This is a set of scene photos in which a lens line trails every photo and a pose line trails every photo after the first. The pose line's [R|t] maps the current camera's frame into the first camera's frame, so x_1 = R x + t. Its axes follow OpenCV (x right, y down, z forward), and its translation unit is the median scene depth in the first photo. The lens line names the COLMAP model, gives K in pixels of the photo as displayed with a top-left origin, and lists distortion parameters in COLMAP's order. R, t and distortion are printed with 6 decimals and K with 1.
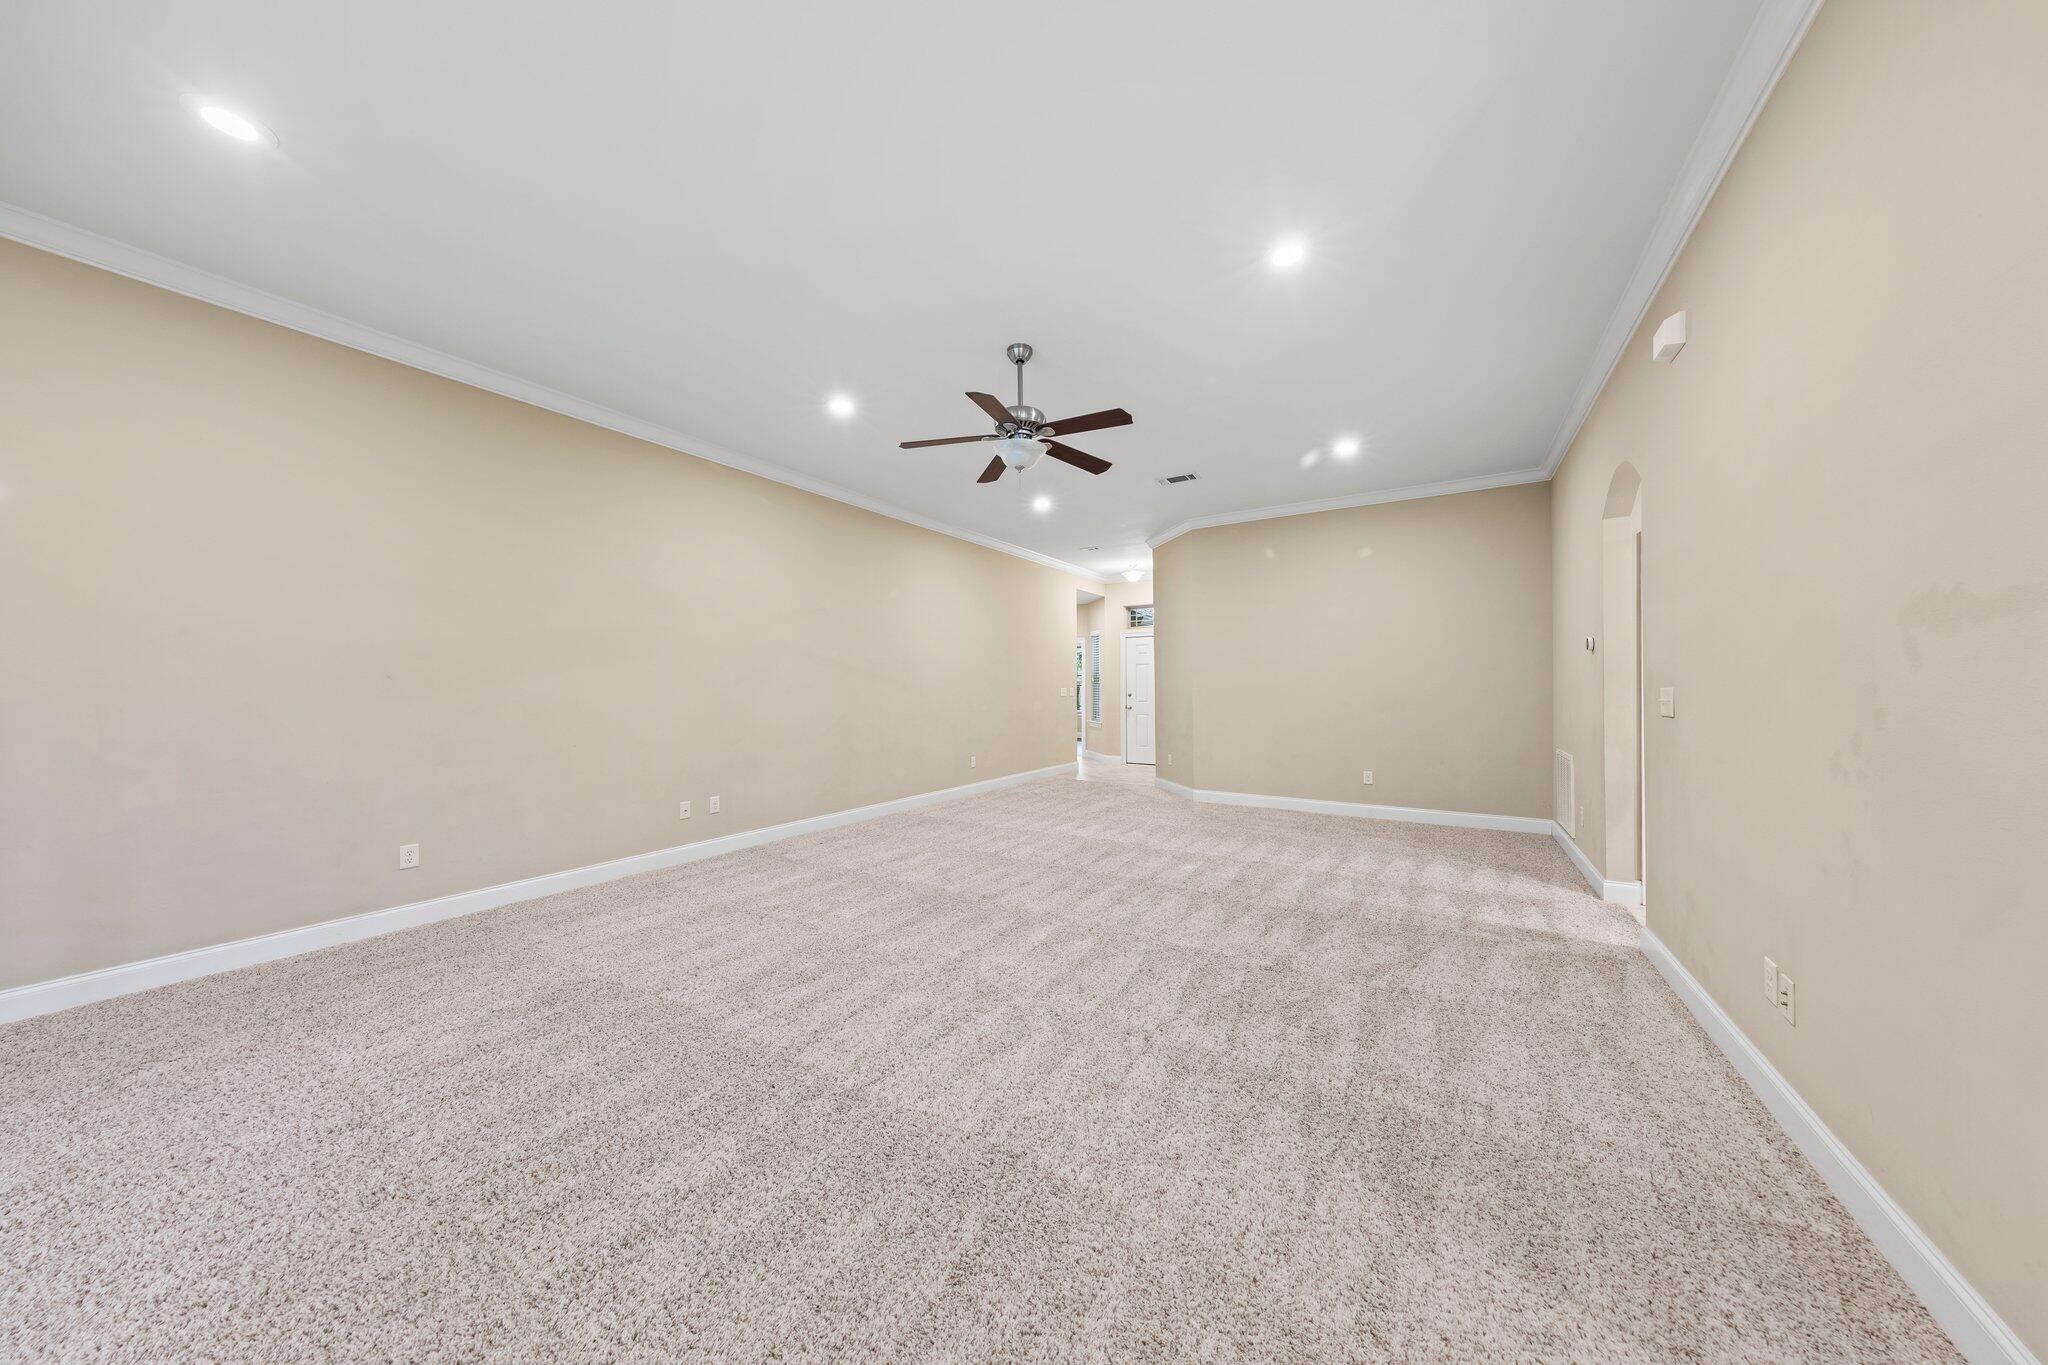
lens RADIAL K [[648.8, 0, 1151.1], [0, 648.8, 683.0], [0, 0, 1]] dist [0.006367, -0.000631]
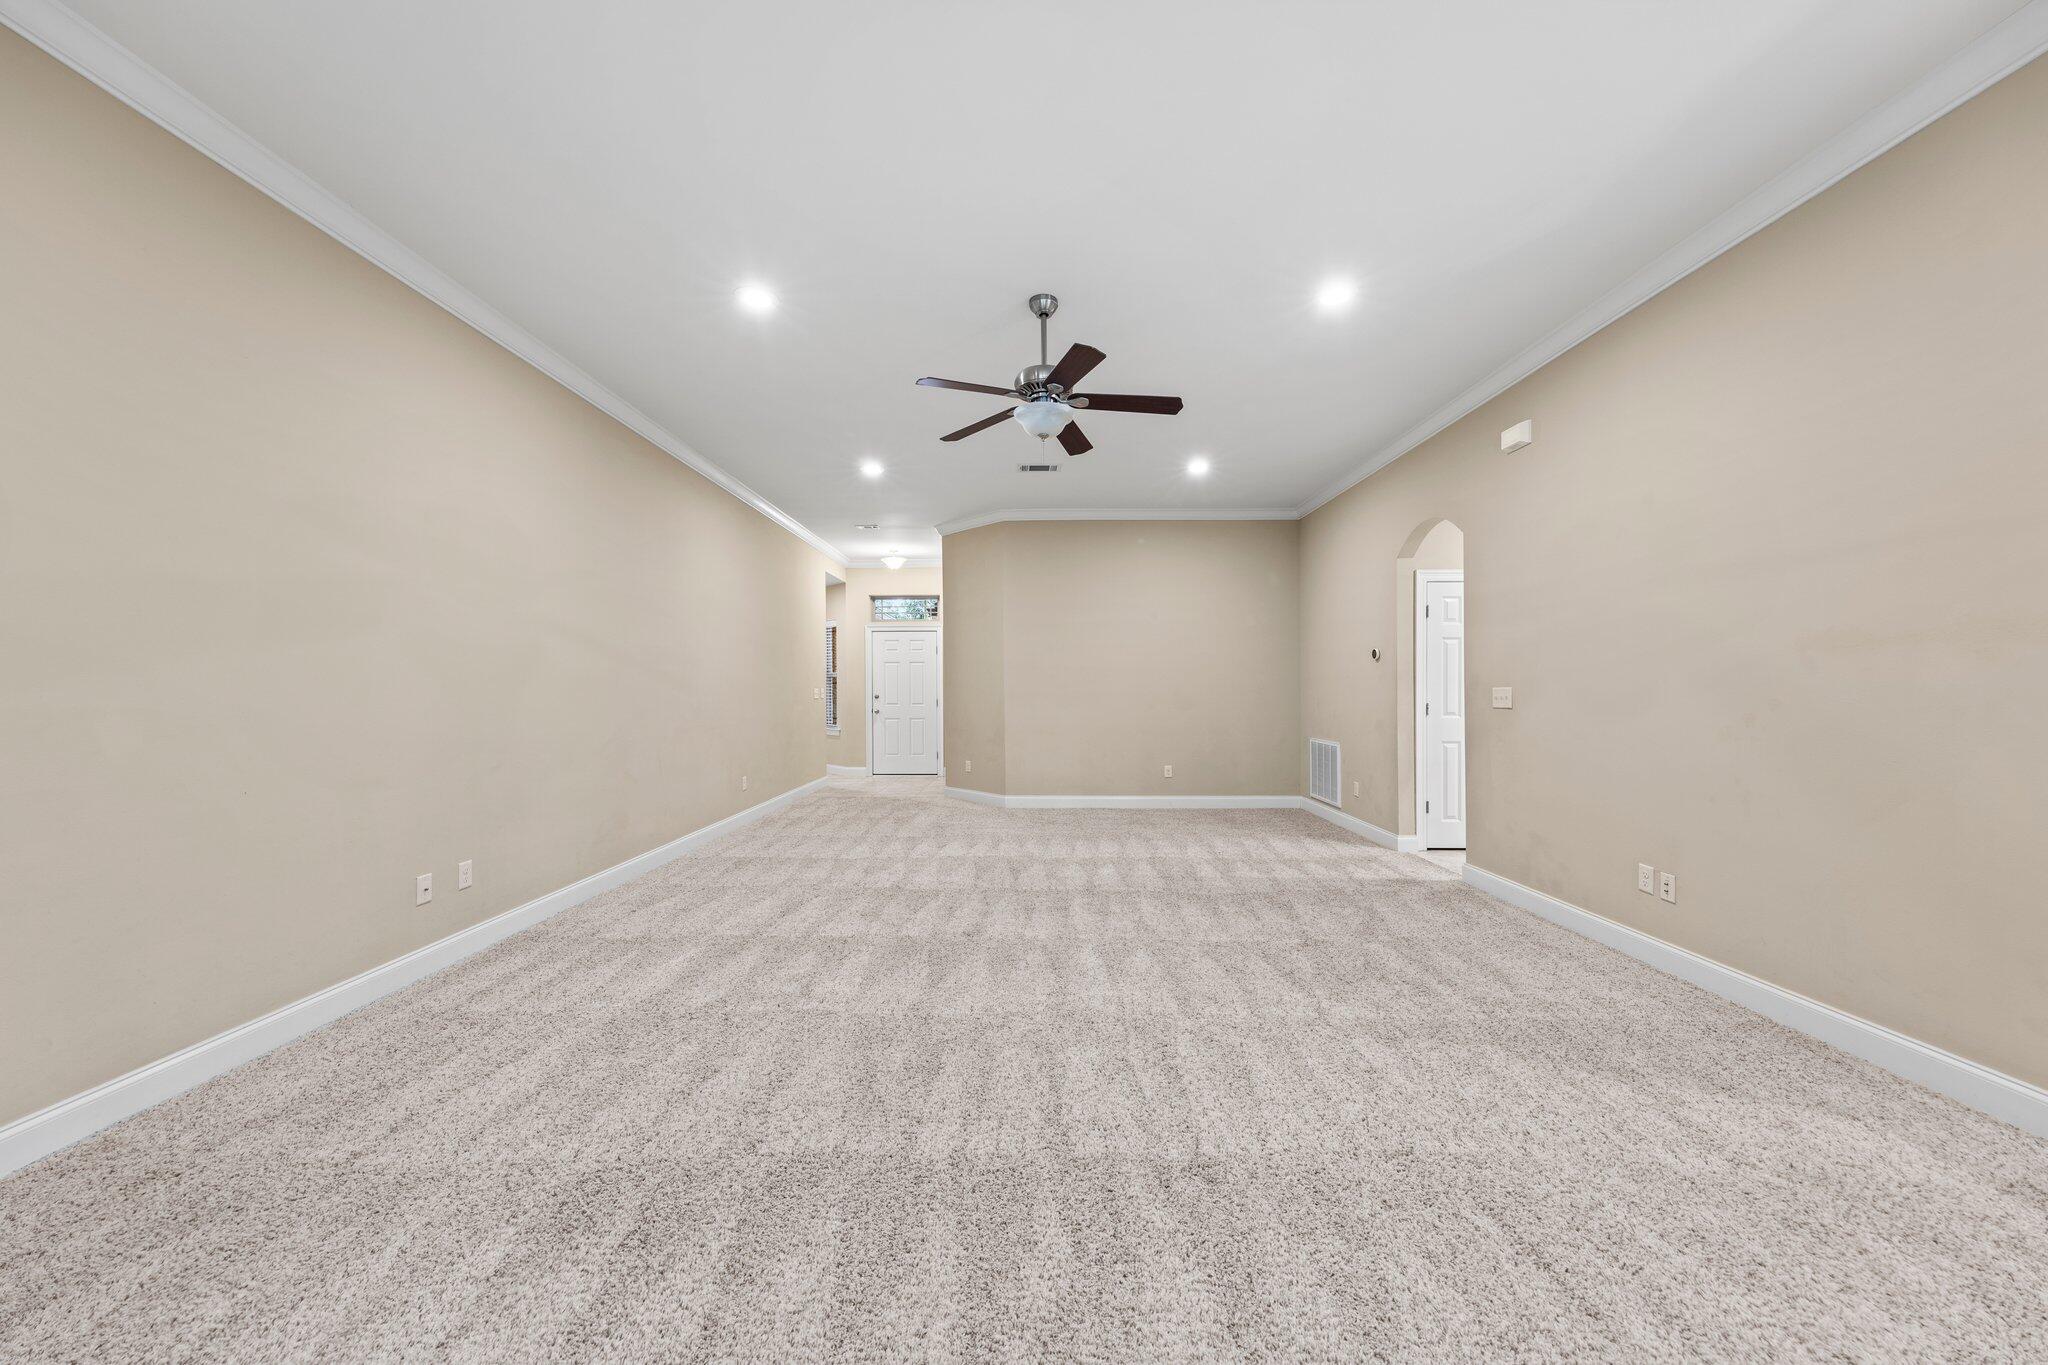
lens RADIAL K [[676.7, 0, 1032.6], [0, 676.7, 688.1], [0, 0, 1]] dist [0.007373, 0.000045]
pose [[0.862784, 0.003553, 0.505560, -0.675570], [-0.005082, 0.999986, 0.001644, 0.008722], [-0.505547, -0.003988, 0.862790, 0.216051]]
